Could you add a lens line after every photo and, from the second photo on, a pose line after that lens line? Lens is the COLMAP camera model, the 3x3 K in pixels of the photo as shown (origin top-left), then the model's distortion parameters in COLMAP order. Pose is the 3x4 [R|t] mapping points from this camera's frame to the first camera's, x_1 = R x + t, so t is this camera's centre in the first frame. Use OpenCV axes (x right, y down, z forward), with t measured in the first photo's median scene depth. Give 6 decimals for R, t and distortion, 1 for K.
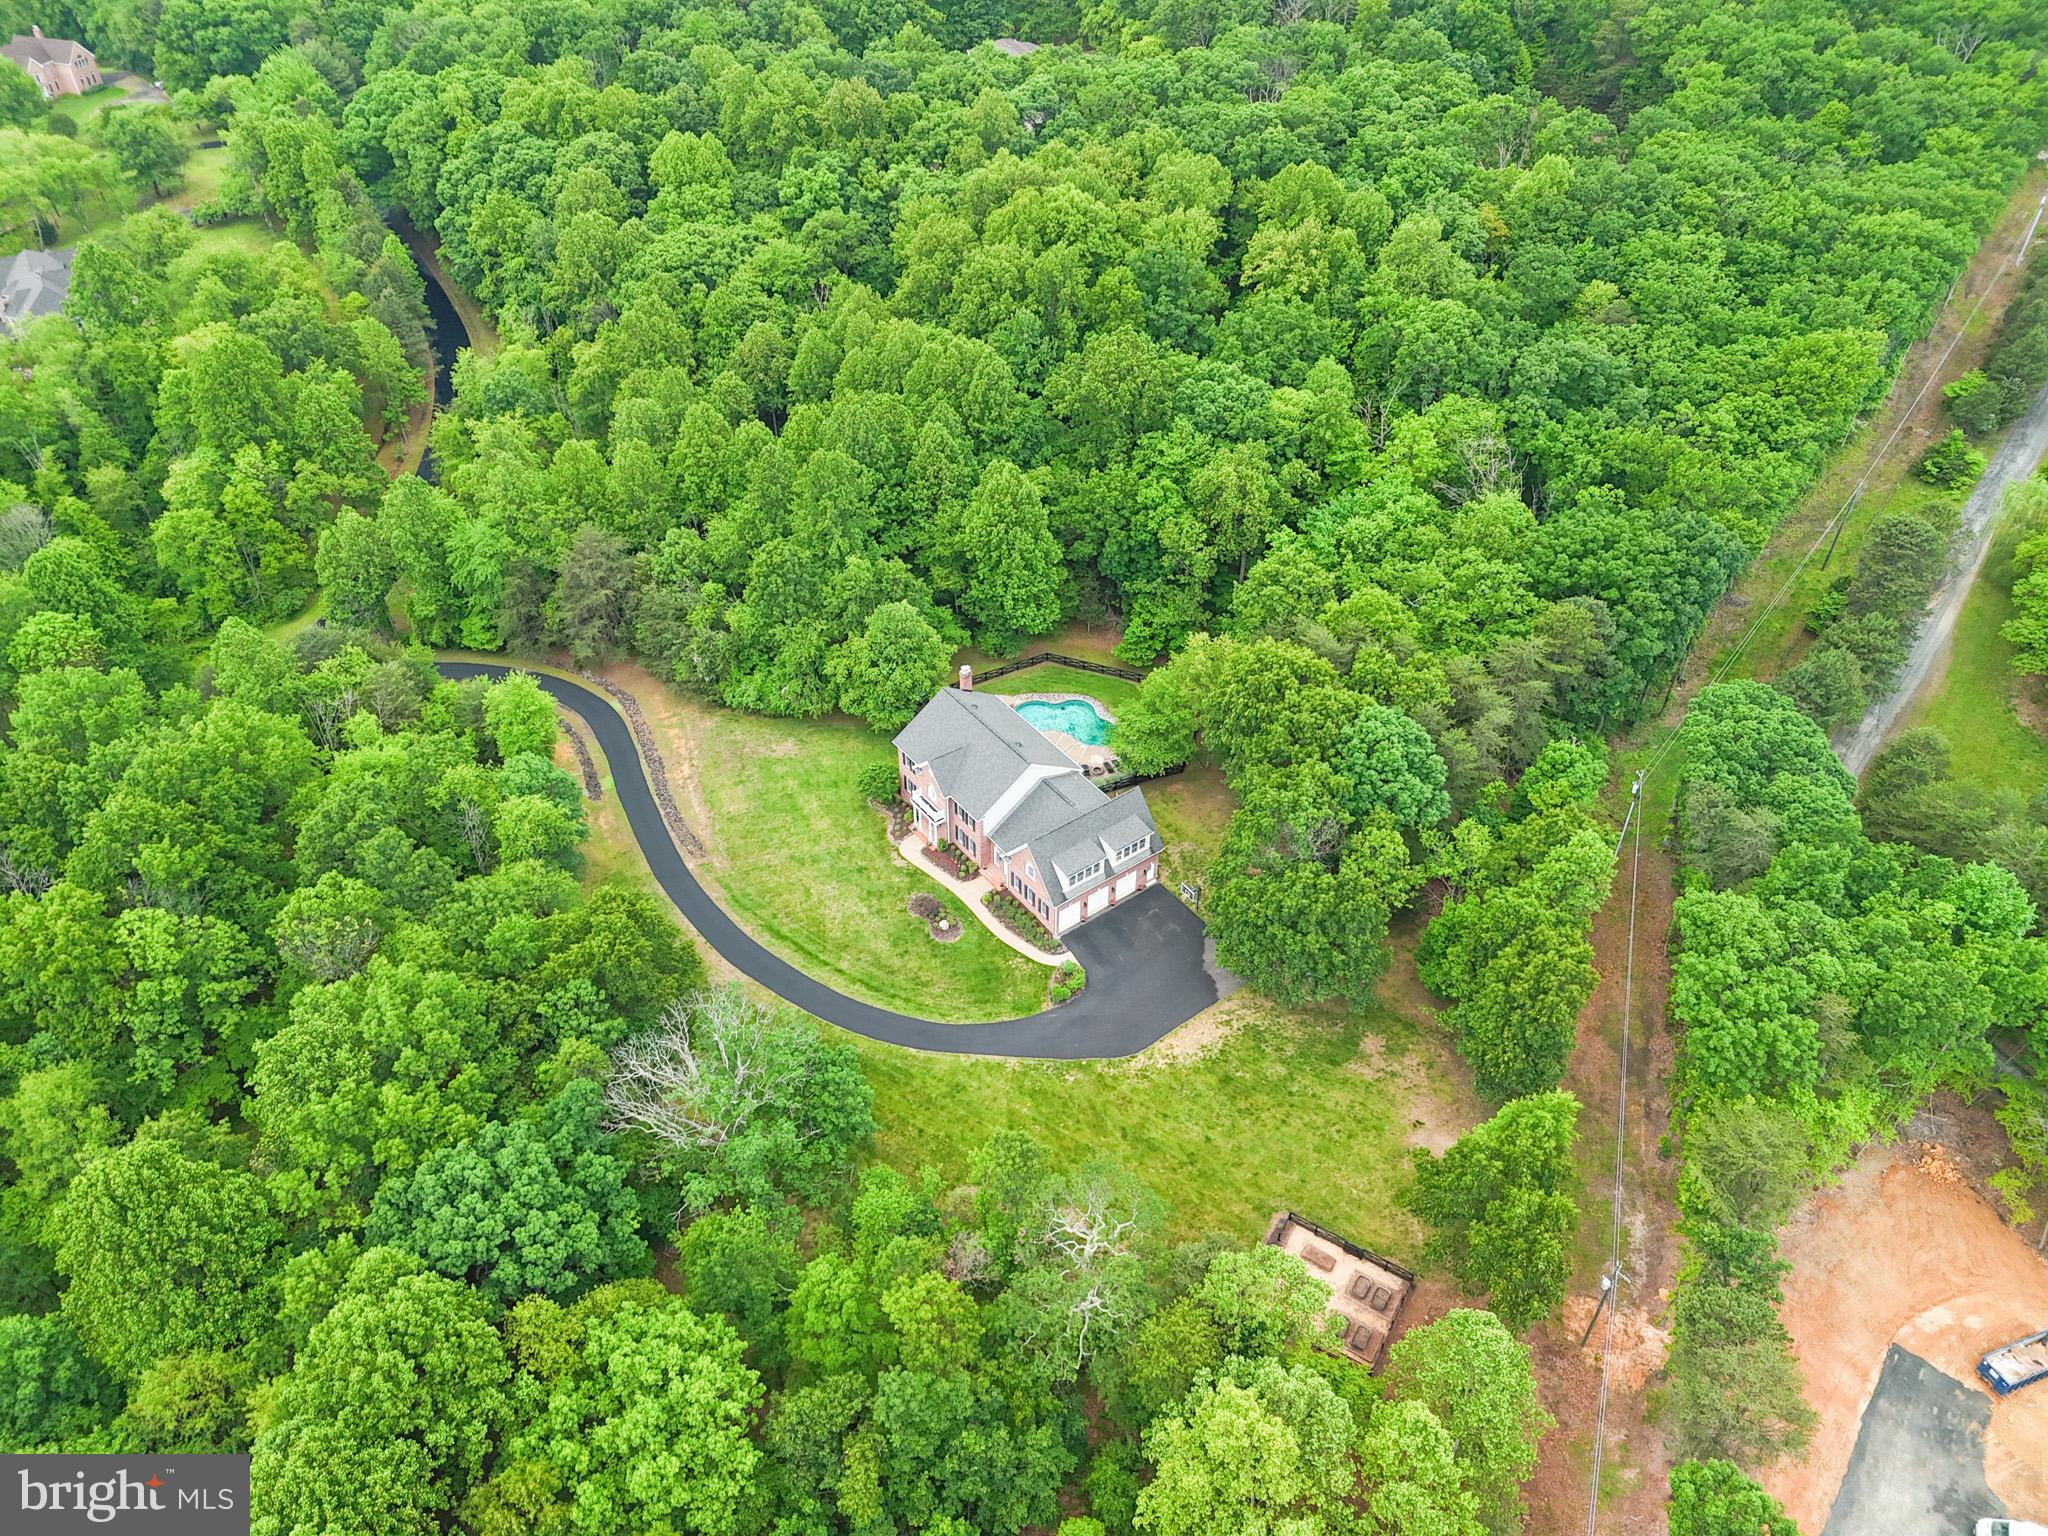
lens RADIAL K [[1511.6, 0, 1030.8], [0, 1511.6, 775.4], [0, 0, 1]] dist [0.068714, -0.072455]
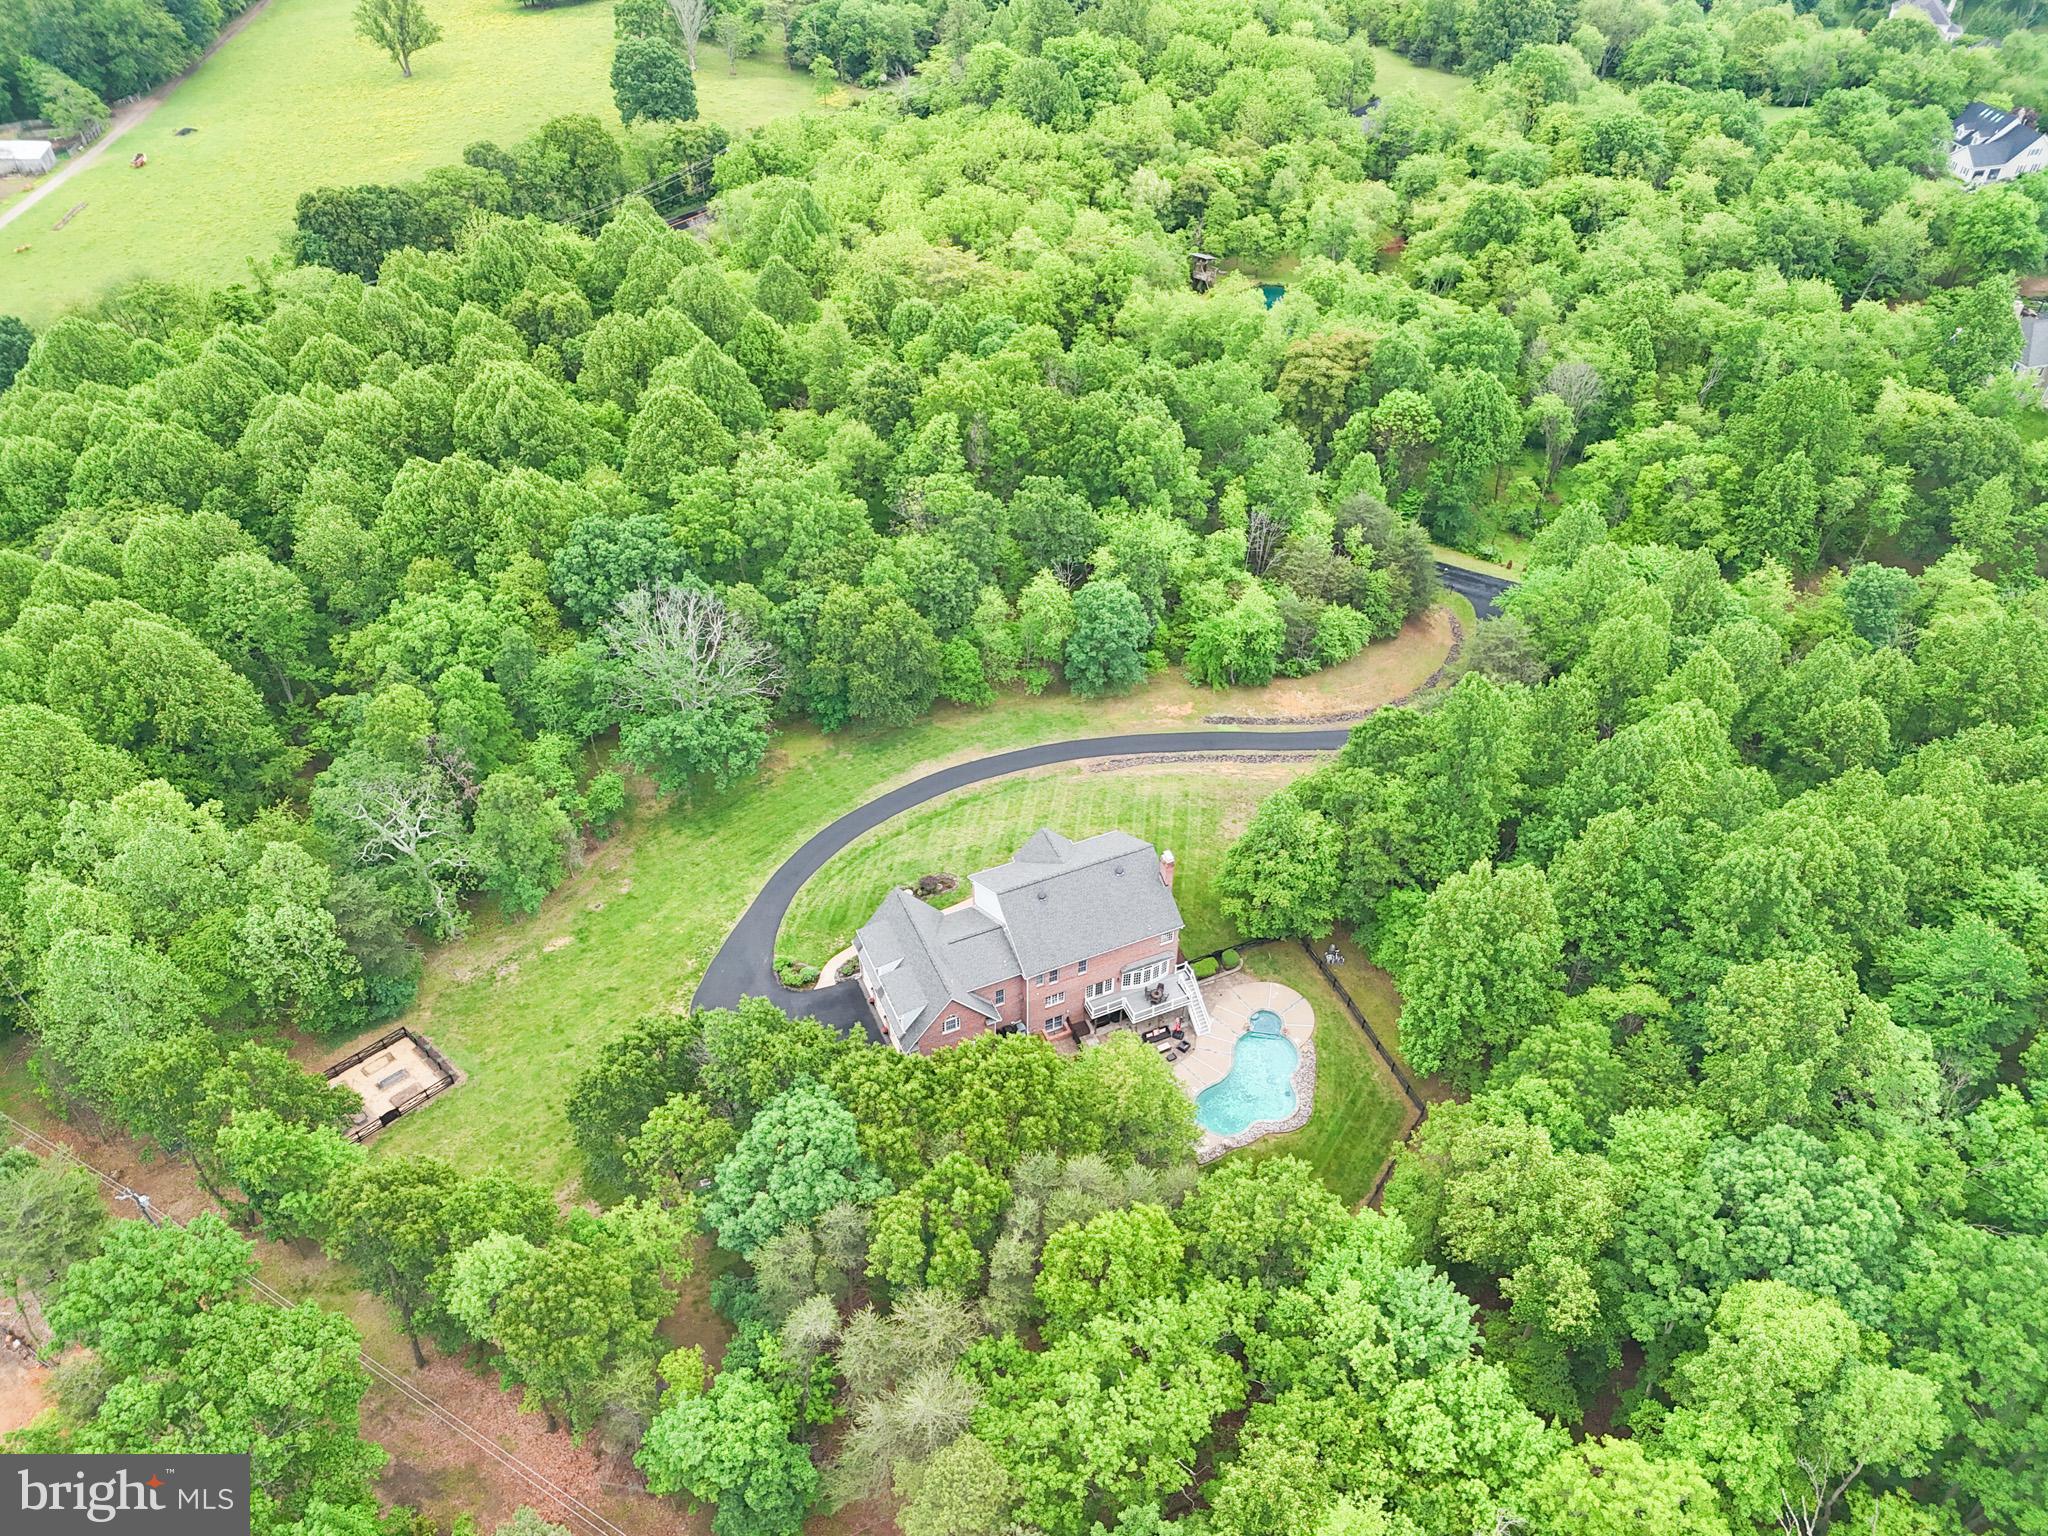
lens RADIAL K [[1491.3, 0, 1030.0], [0, 1491.3, 770.8], [0, 0, 1]] dist [0.101855, -0.149878]
pose [[-0.220144, 0.640937, -0.735348, 0.590241], [-0.647556, 0.467755, 0.601562, -0.577202], [0.729526, 0.608609, 0.312068, 0.692032]]
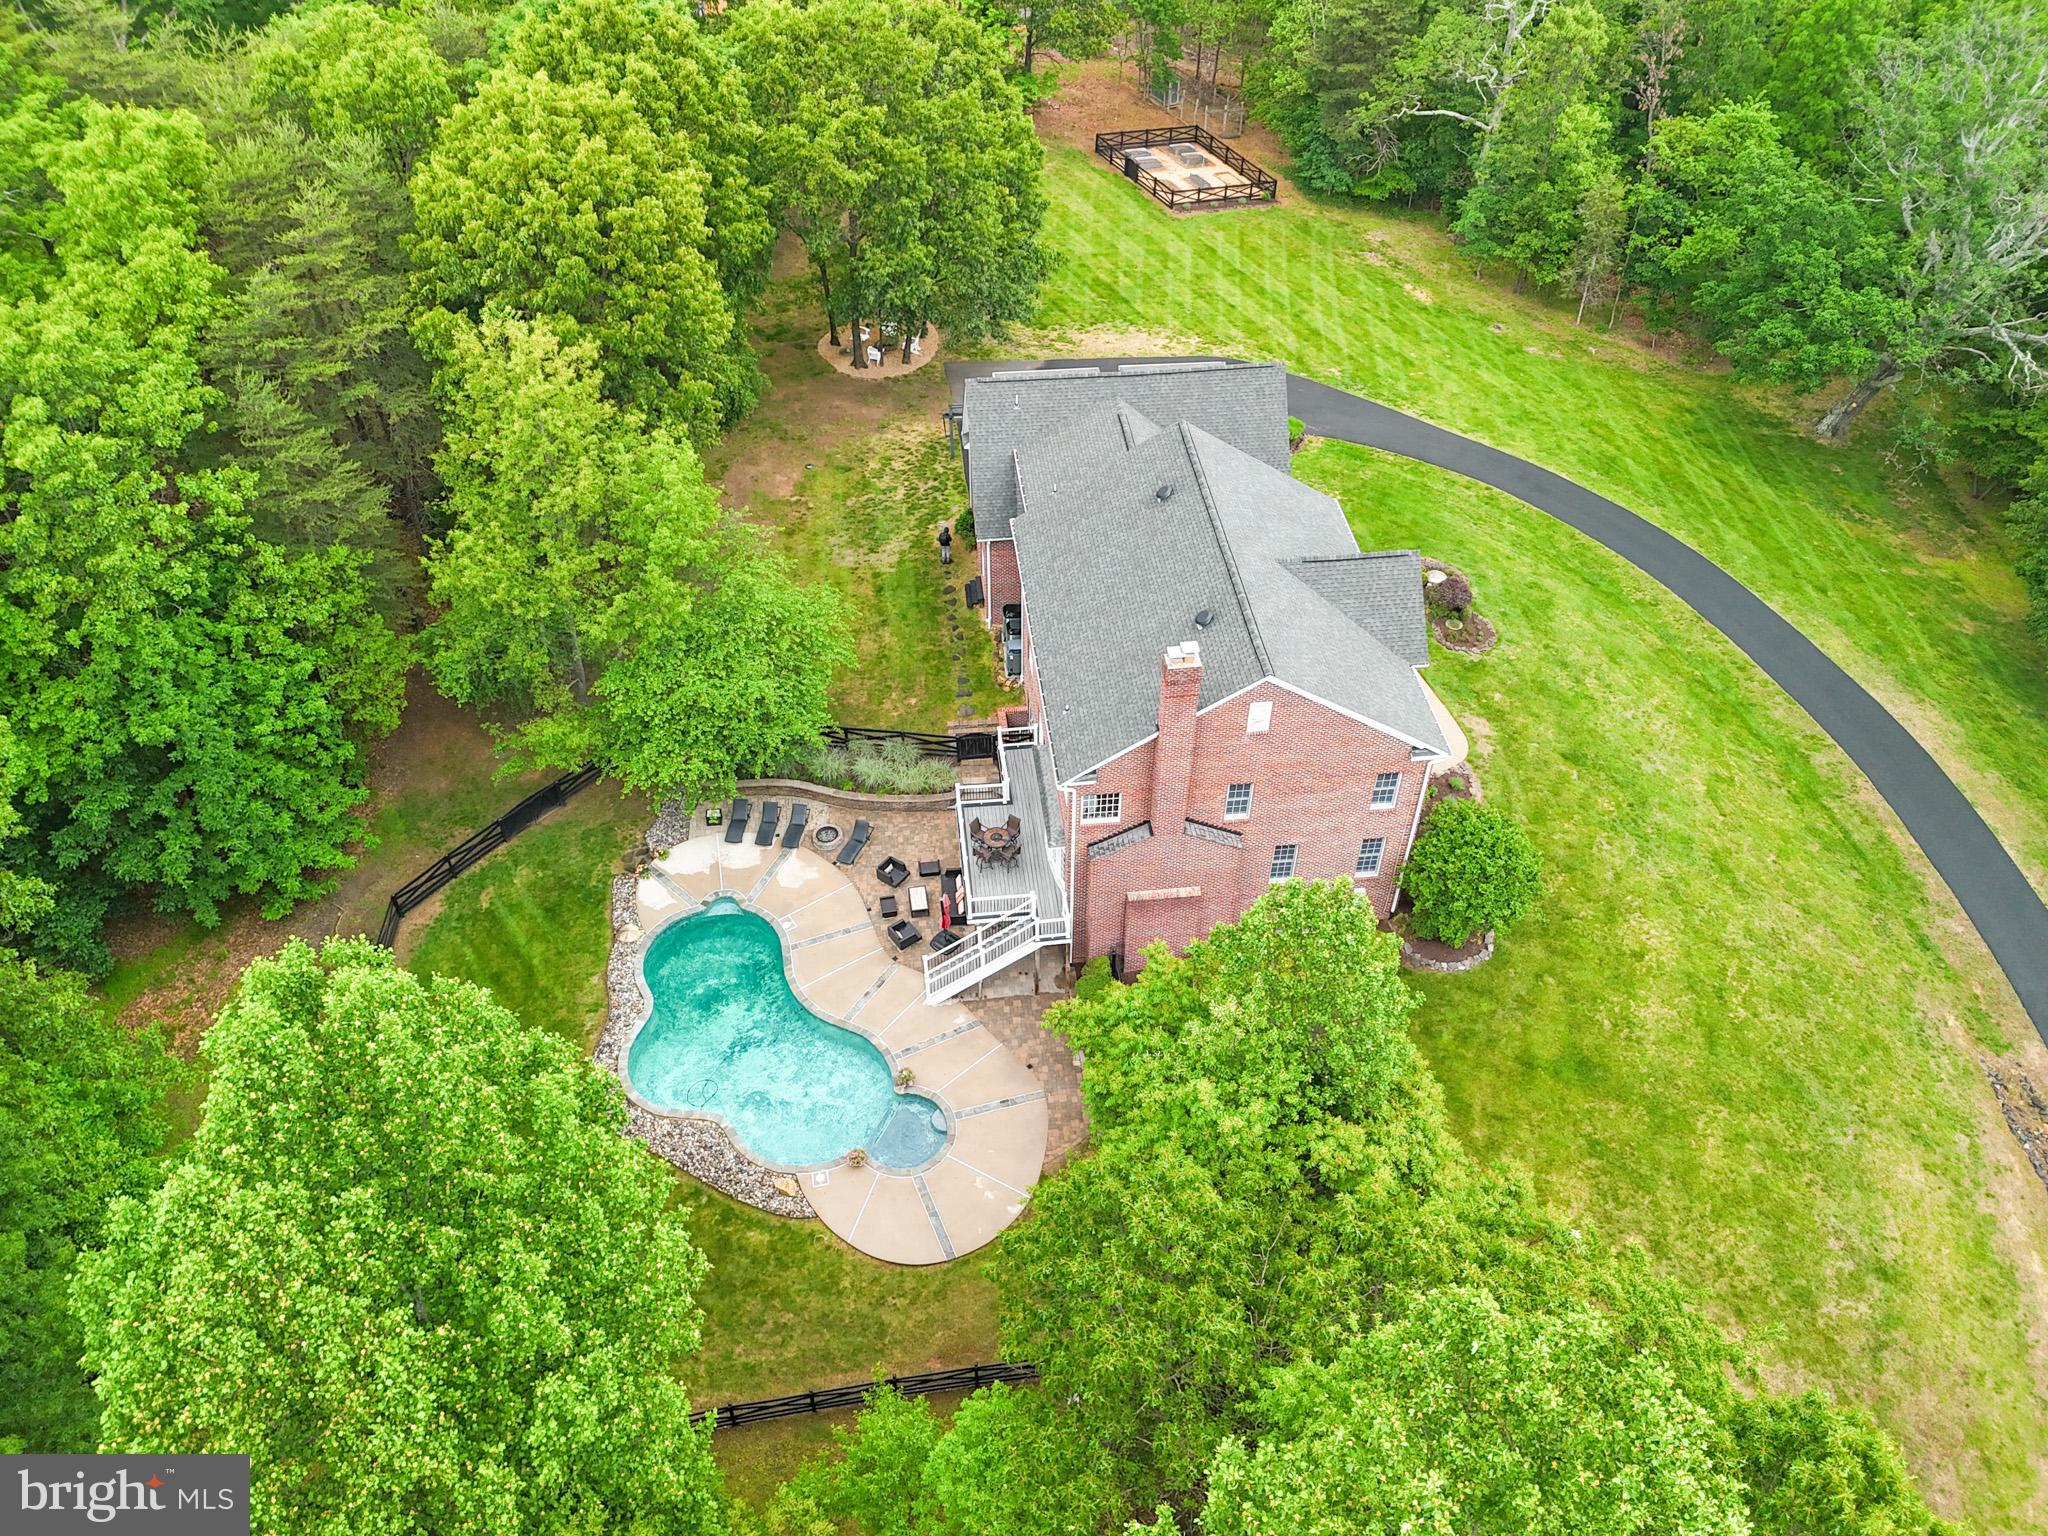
lens RADIAL K [[1506.1, 0, 1032.5], [0, 1506.1, 767.1], [0, 0, 1]] dist [0.060762, -0.055091]
pose [[-0.862369, -0.351736, 0.364146, -0.139670], [0.327299, 0.161424, 0.931031, -0.368549], [-0.386259, 0.922076, -0.024084, 1.099644]]
